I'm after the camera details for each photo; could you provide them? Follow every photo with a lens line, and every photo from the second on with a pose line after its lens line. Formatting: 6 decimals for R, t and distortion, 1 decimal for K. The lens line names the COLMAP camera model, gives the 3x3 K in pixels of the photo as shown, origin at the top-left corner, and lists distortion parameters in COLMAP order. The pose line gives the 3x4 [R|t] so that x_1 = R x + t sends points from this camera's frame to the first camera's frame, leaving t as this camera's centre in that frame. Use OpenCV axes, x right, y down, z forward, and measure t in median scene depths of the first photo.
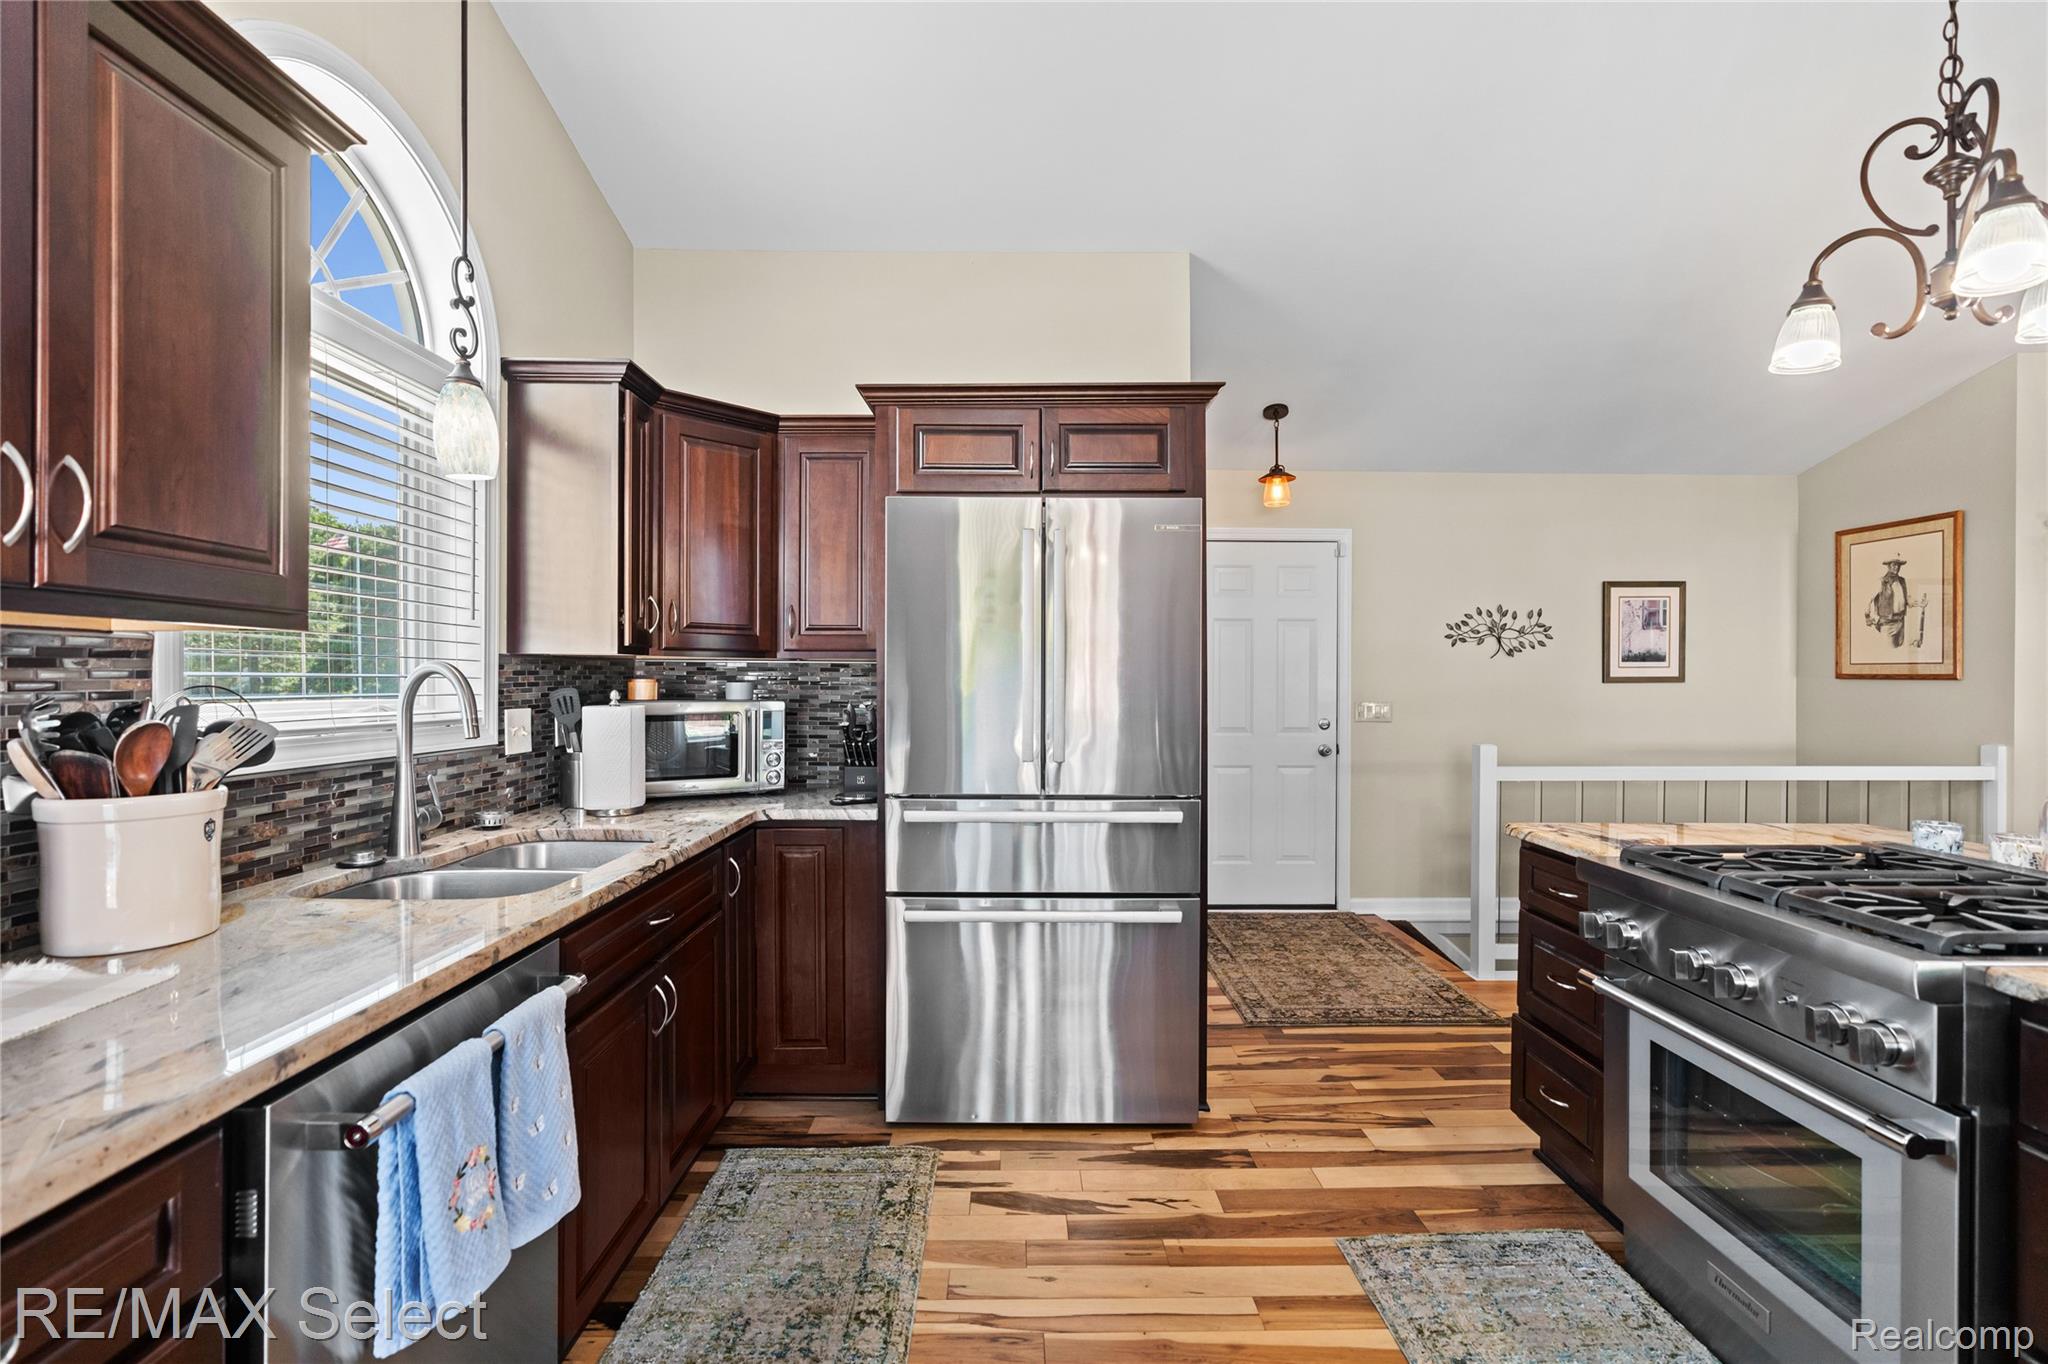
lens RADIAL K [[920.5, 0, 1024.0], [0, 920.5, 682.0], [0, 0, 1]] dist [-0.026083, -0.000509]
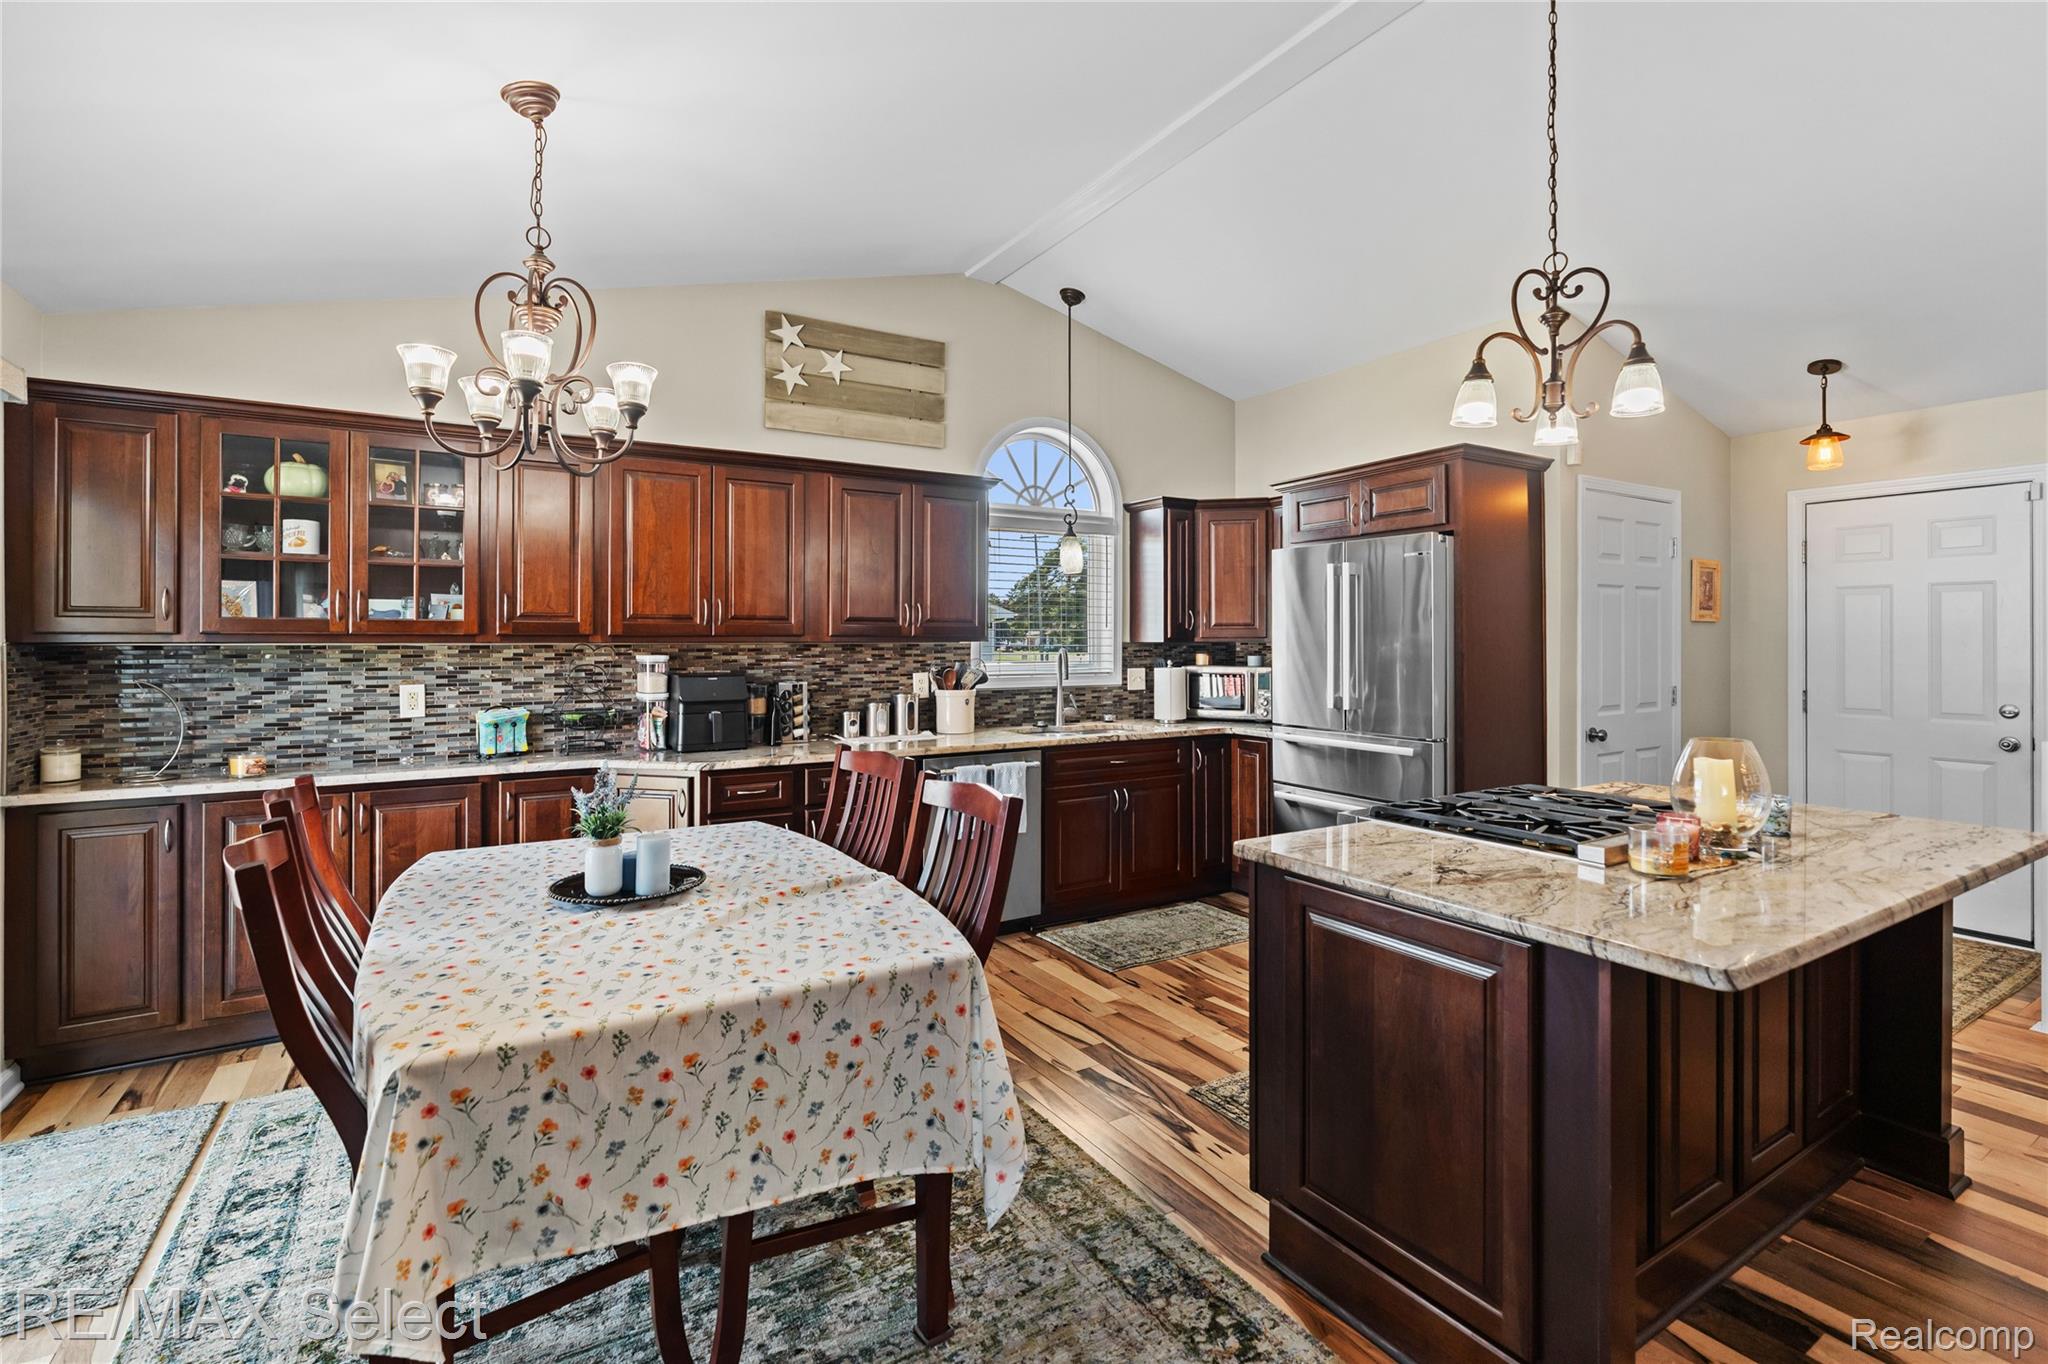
lens RADIAL K [[943.5, 0, 1027.2], [0, 943.5, 635.8], [0, 0, 1]] dist [-0.013370, 0.006282]
pose [[0.502887, -0.009192, -0.864303, 1.202345], [-0.000039, 0.999943, -0.010658, -0.022447], [0.864352, 0.005394, 0.502858, -0.301378]]
